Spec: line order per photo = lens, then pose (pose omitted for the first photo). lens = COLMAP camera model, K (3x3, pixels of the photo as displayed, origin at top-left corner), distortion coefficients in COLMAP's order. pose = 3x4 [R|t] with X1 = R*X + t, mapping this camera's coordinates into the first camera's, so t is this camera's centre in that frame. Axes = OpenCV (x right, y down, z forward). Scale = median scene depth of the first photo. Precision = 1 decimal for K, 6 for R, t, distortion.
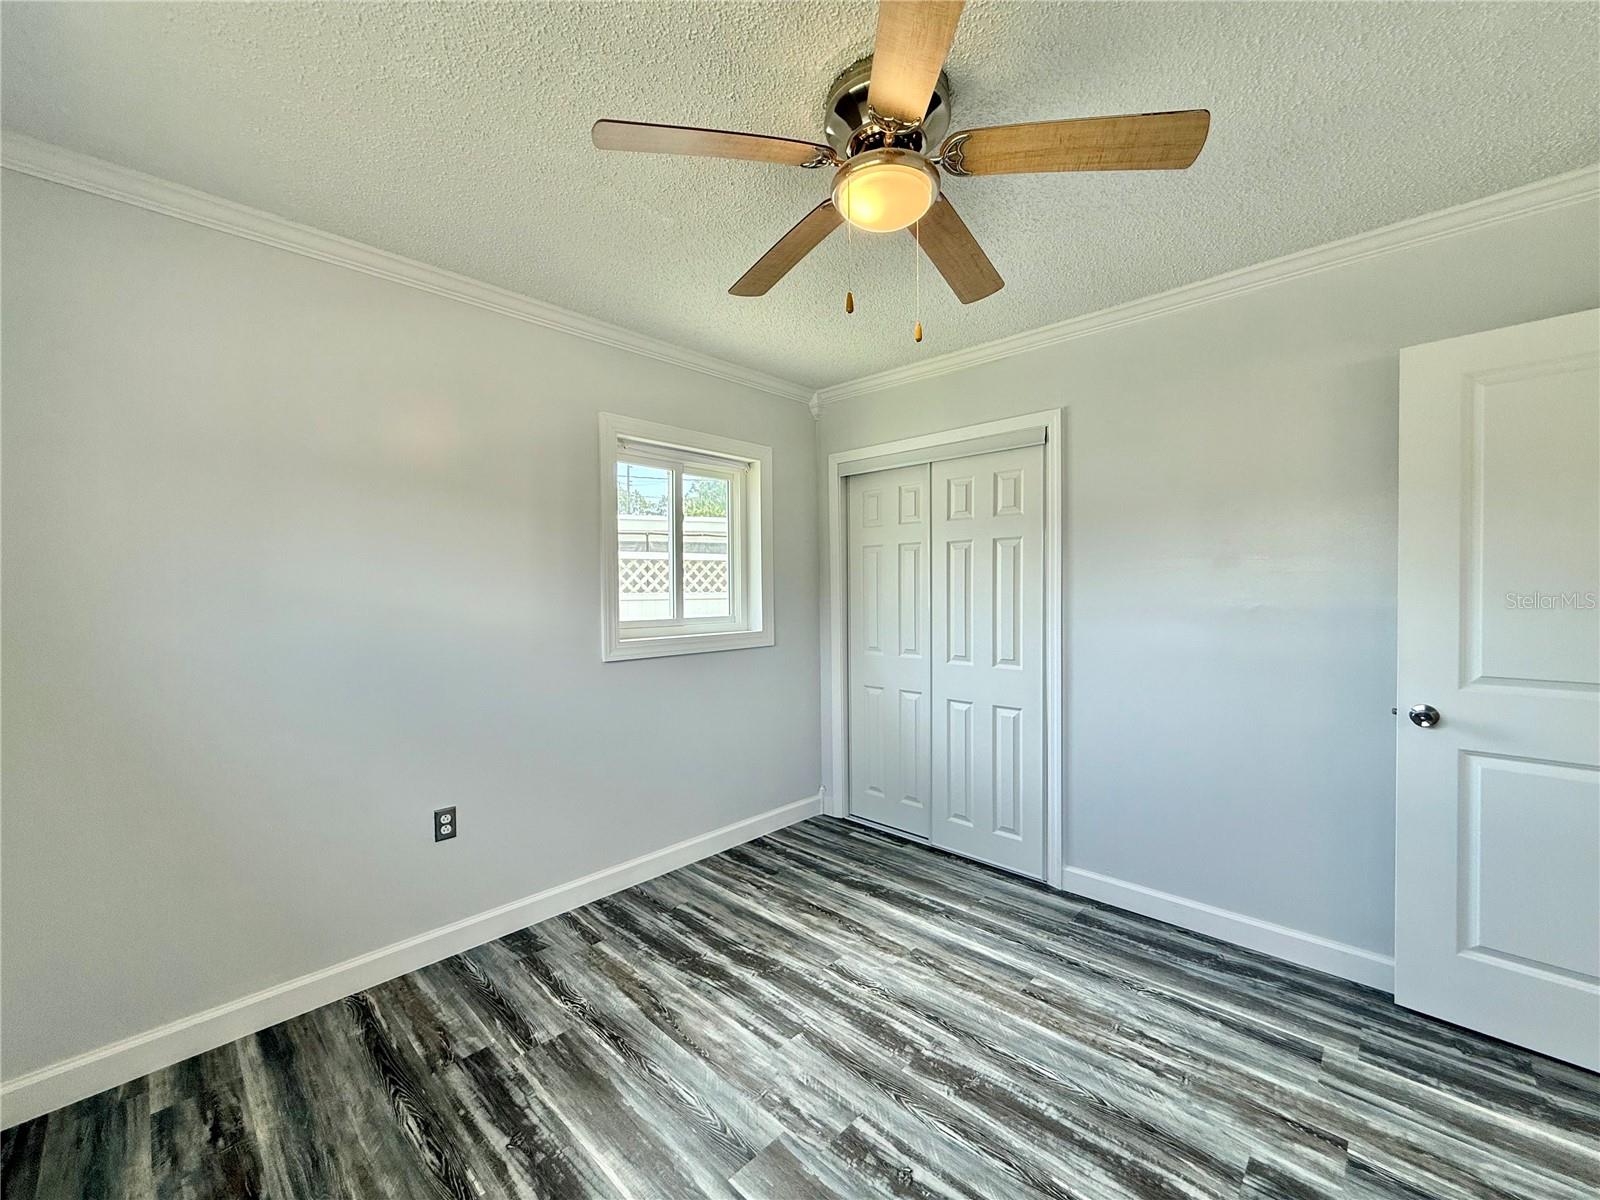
lens RADIAL K [[638.6, 0, 799.0], [0, 638.6, 601.0], [0, 0, 1]] dist [-0.001680, 0.000385]
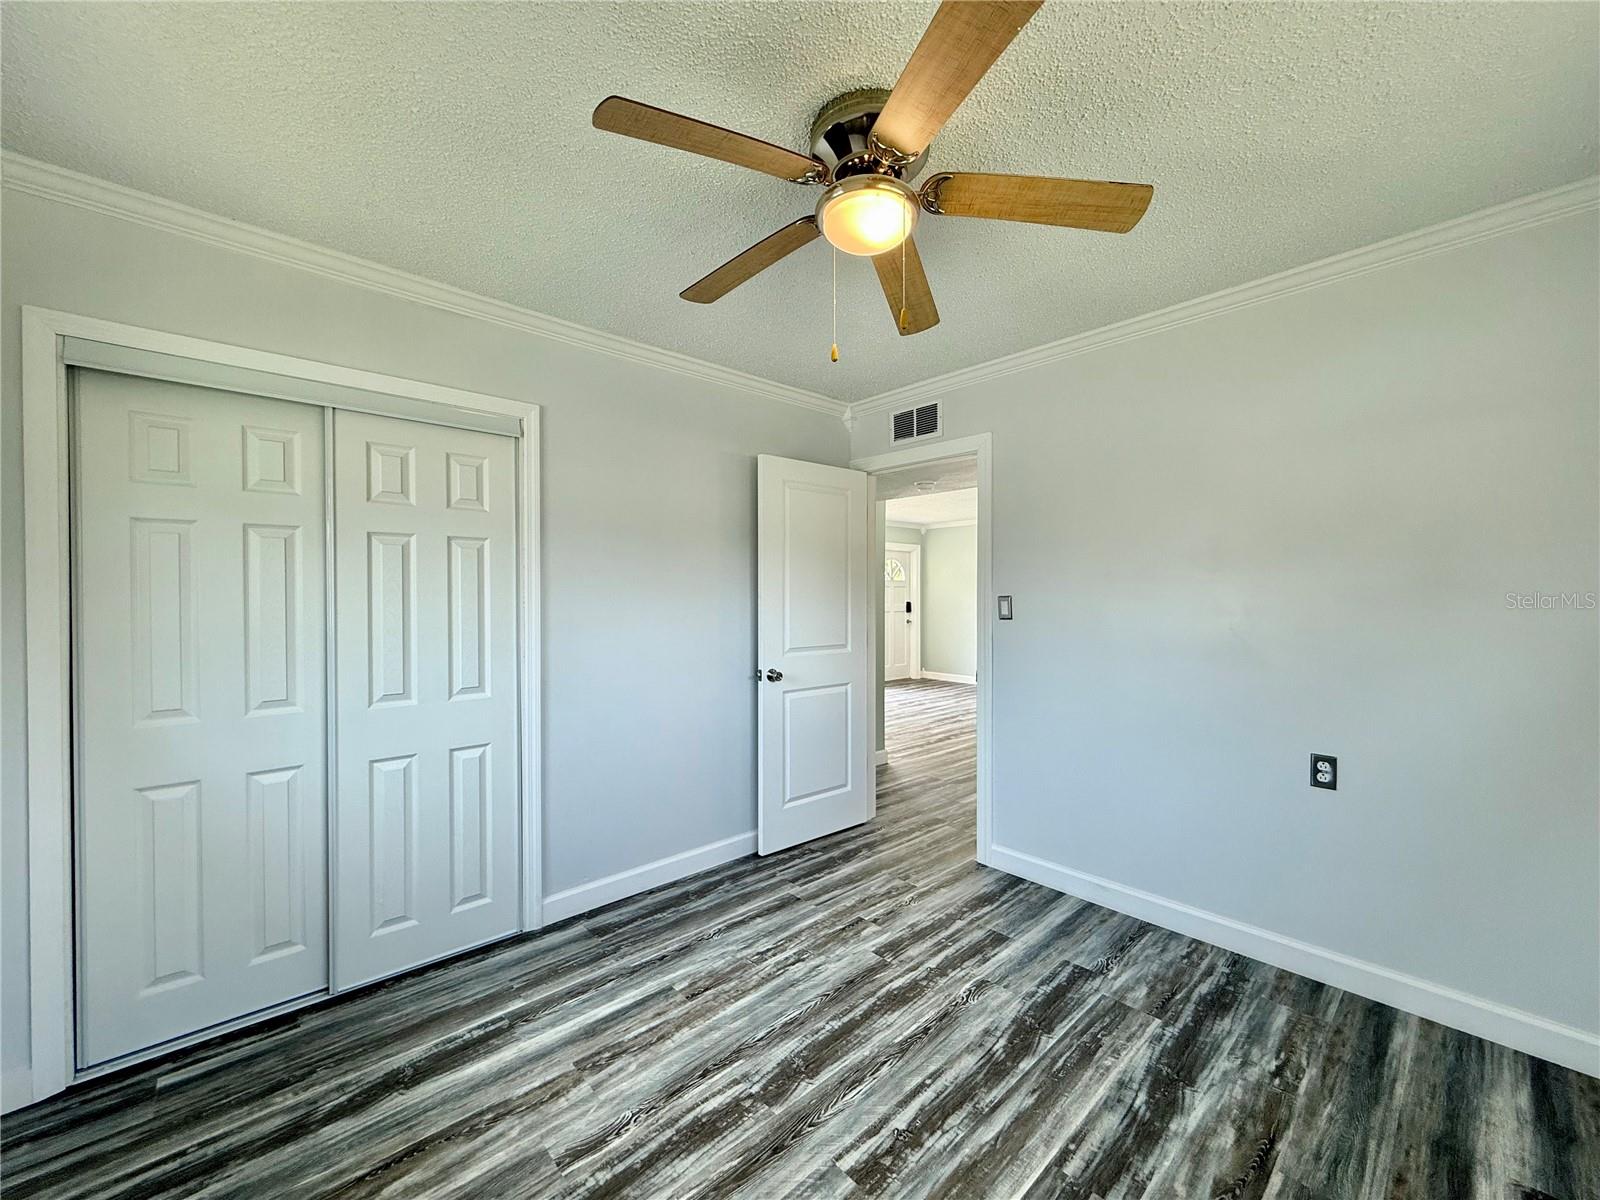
lens RADIAL K [[638.6, 0, 799.0], [0, 638.6, 601.0], [0, 0, 1]] dist [-0.001680, 0.000385]
pose [[0.064151, 0.002335, 0.997937, -0.654646], [0.022187, 0.999747, -0.003766, -0.008416], [-0.997694, 0.022383, 0.064083, 0.759123]]
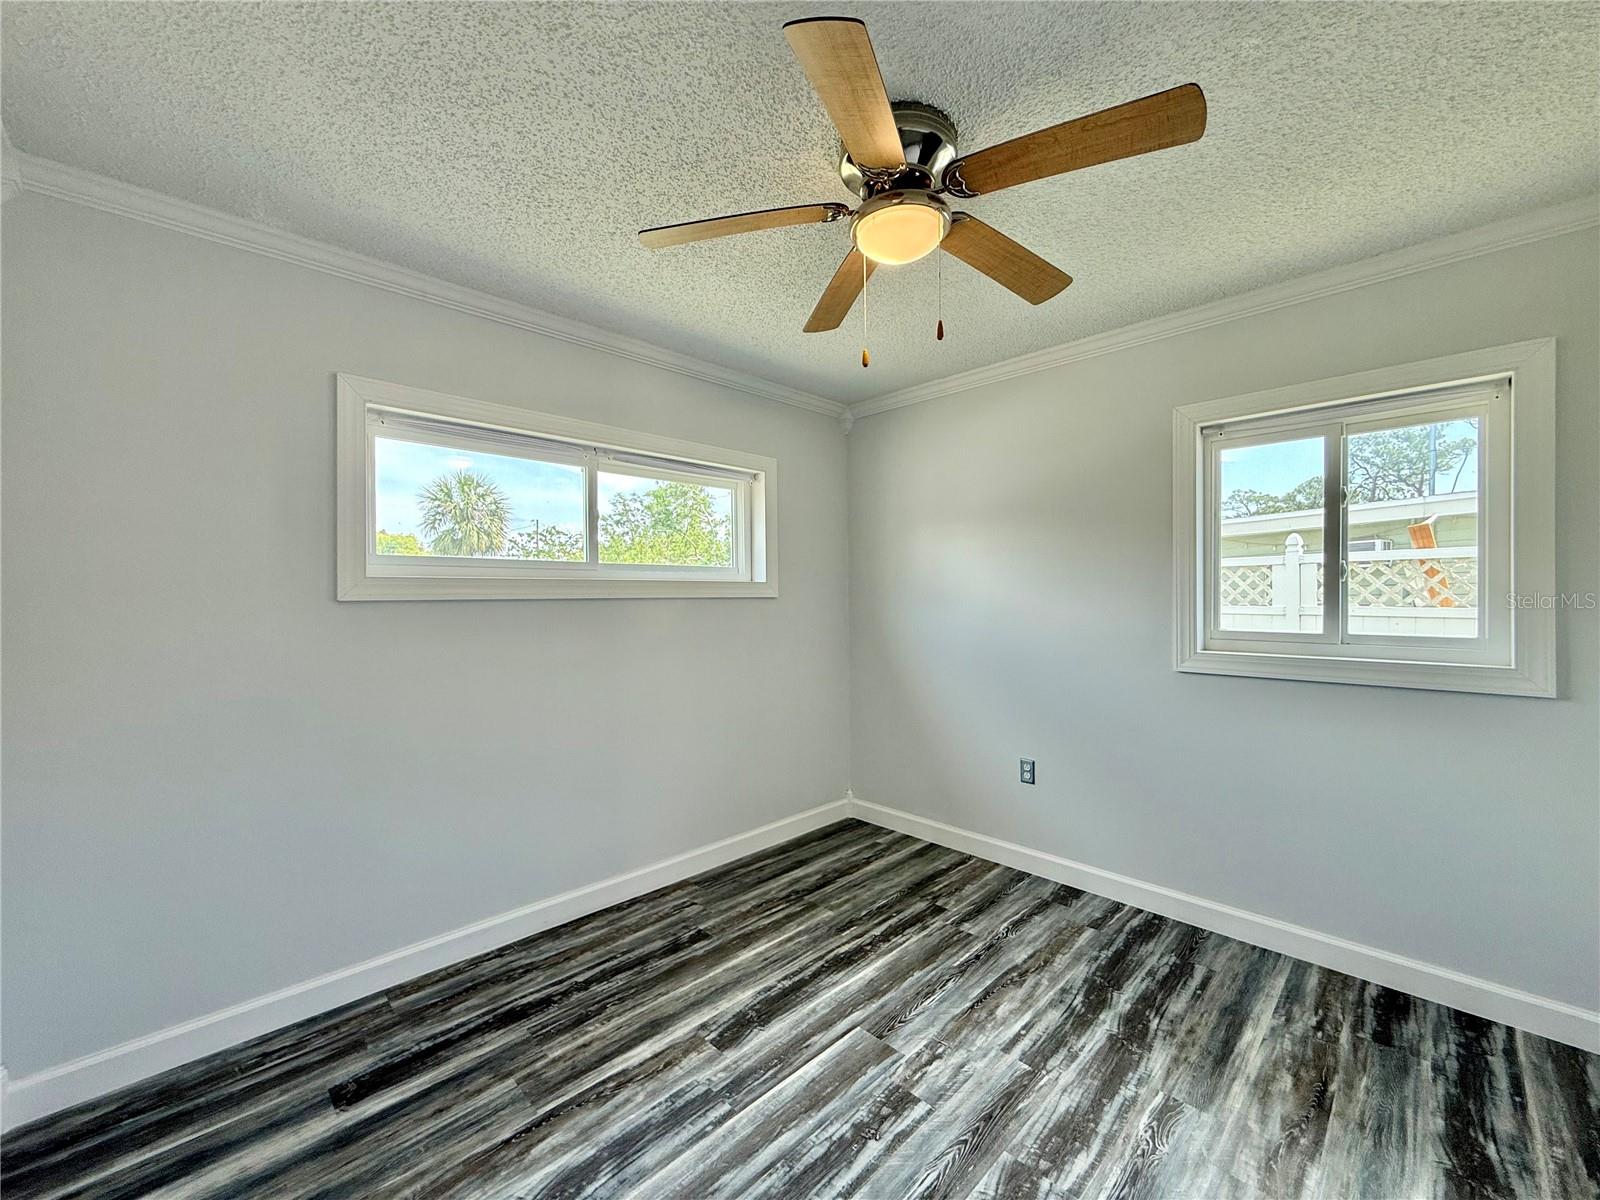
lens RADIAL K [[638.6, 0, 799.0], [0, 638.6, 601.0], [0, 0, 1]] dist [-0.001680, 0.000385]
pose [[-0.025008, 0.016785, -0.999546, 0.874415], [-0.014003, 0.999755, 0.017139, -0.022844], [0.999589, 0.014425, -0.024767, 0.621611]]
